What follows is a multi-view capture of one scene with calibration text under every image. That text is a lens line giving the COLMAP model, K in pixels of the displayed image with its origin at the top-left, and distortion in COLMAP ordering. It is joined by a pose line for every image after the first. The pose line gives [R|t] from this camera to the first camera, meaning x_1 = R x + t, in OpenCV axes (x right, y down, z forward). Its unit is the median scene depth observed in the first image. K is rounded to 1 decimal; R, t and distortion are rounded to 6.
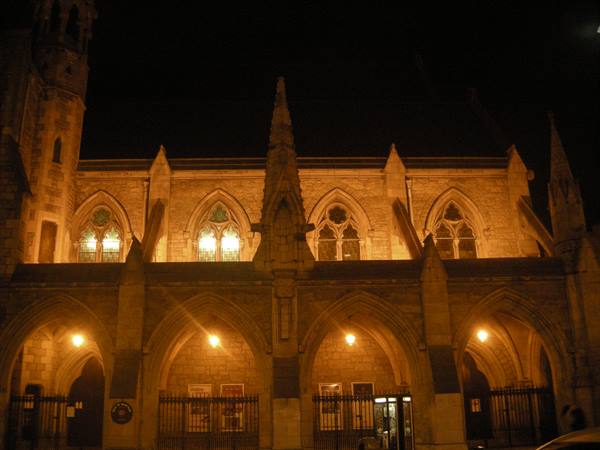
lens RADIAL K [[628.0, 0, 300.0], [0, 628.0, 225.0], [0, 0, 1]] dist [-0.171323, 0.097485]
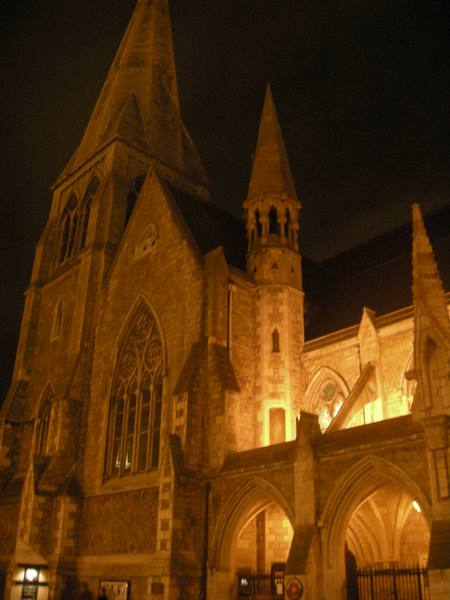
lens RADIAL K [[628.0, 0, 225.0], [0, 628.0, 300.0], [0, 0, 1]] dist [-0.171323, 0.097485]
pose [[0.670205, -0.298837, -0.679354, 0.326294], [0.202963, 0.954259, -0.219533, 0.035051], [0.713884, 0.009249, 0.700203, 0.156480]]
